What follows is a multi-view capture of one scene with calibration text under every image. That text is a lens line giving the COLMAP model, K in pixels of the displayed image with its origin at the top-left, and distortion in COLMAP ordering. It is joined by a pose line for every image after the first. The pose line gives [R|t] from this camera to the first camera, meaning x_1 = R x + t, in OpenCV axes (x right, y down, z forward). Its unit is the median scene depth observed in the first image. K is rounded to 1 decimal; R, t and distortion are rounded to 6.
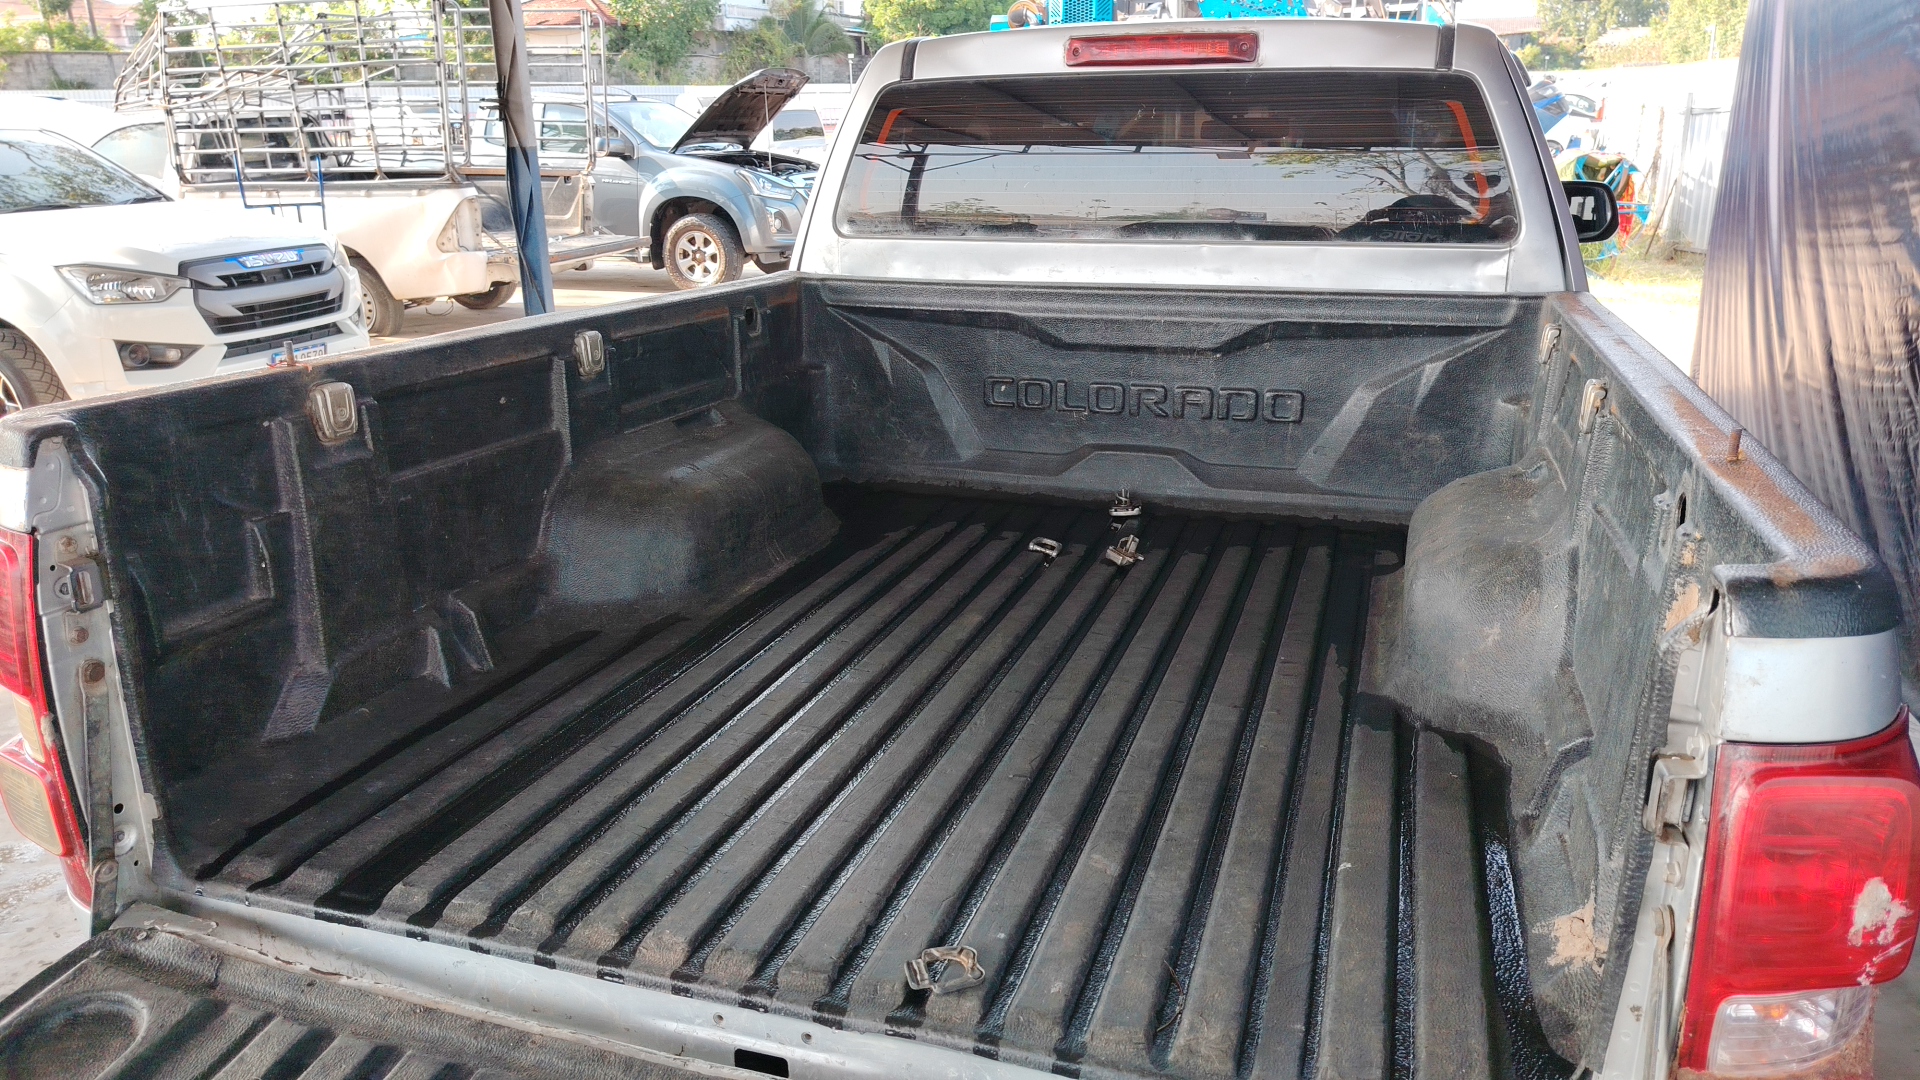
lens RADIAL K [[1316.1, 0, 977.0], [0, 1316.1, 516.1], [0, 0, 1]] dist [0.001160, -0.005613]
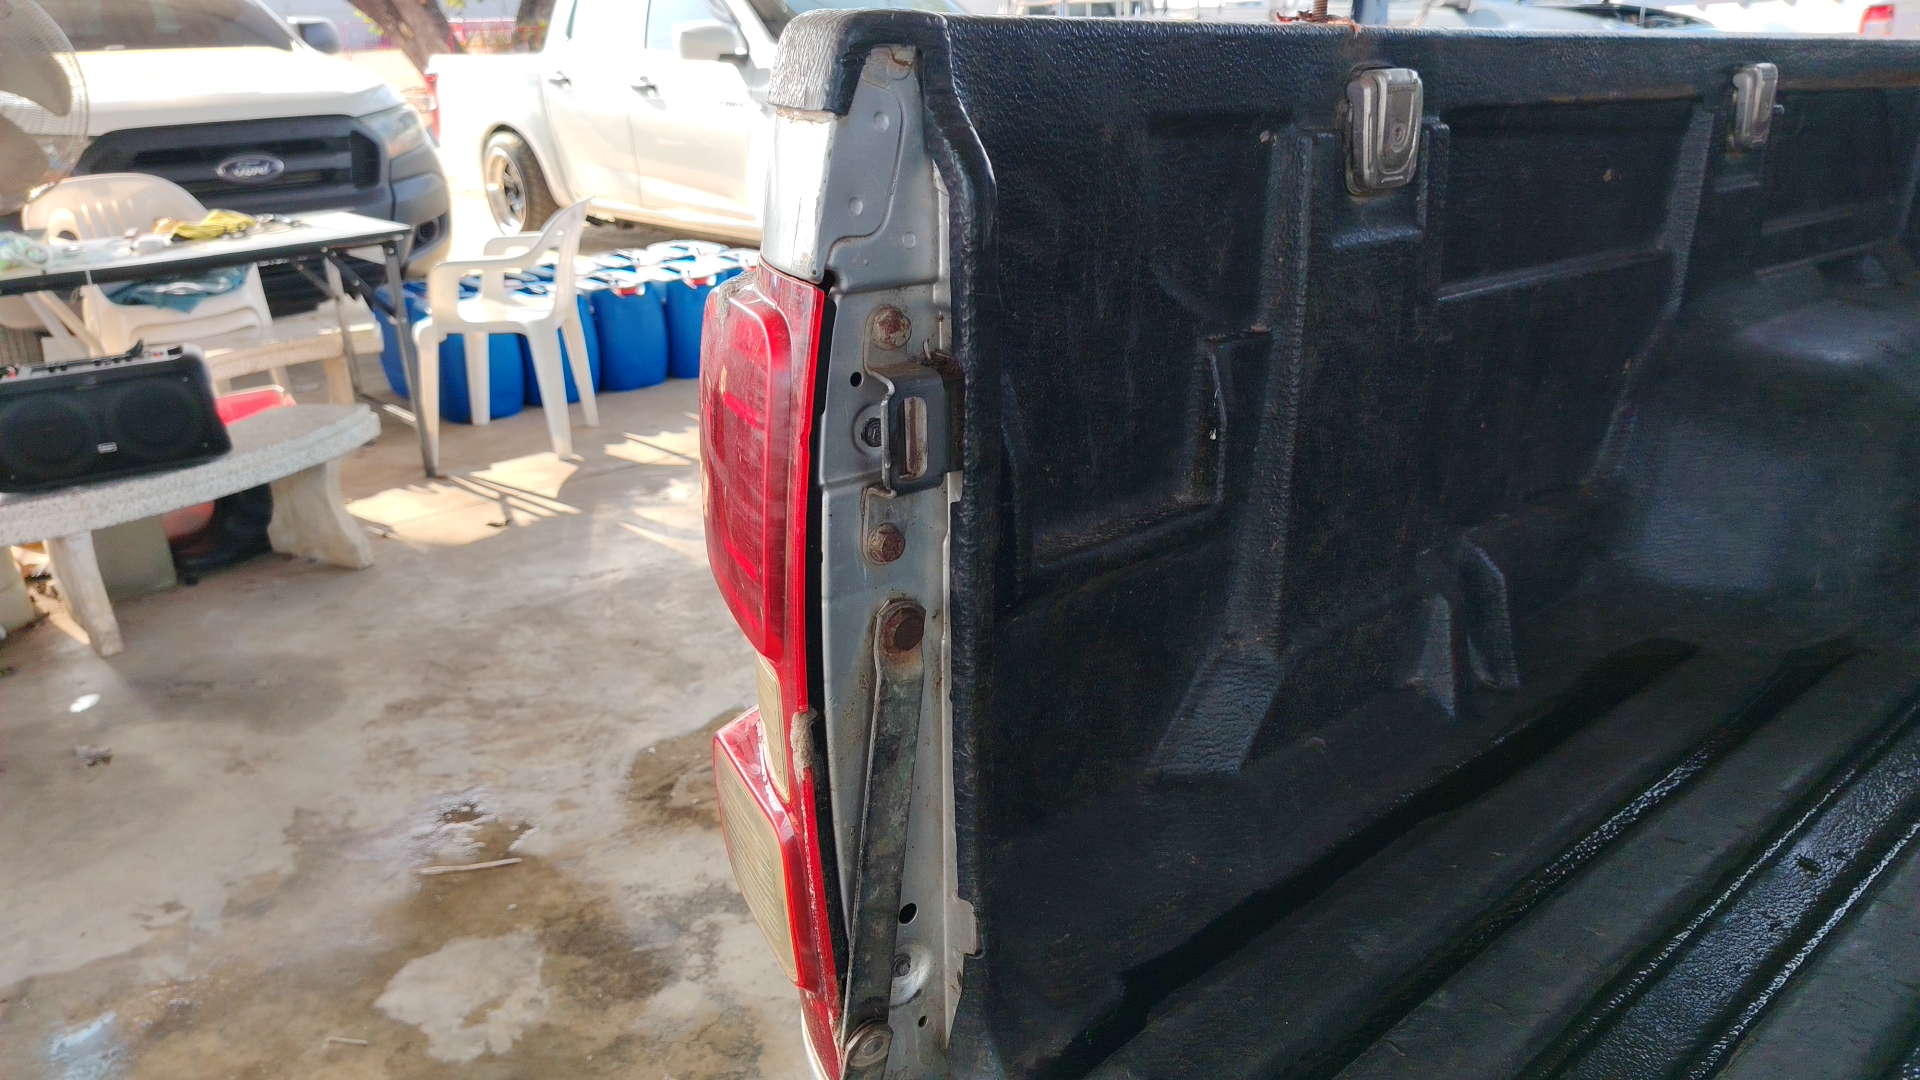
lens RADIAL K [[1344.6, 0, 960.0], [0, 1344.6, 540.0], [0, 0, 1]] dist [0.067774, -0.090325]
pose [[0.849112, 0.174771, -0.498461, -0.390816], [-0.131314, 0.983894, 0.121284, 0.028992], [0.511630, -0.037529, 0.858386, 0.559434]]
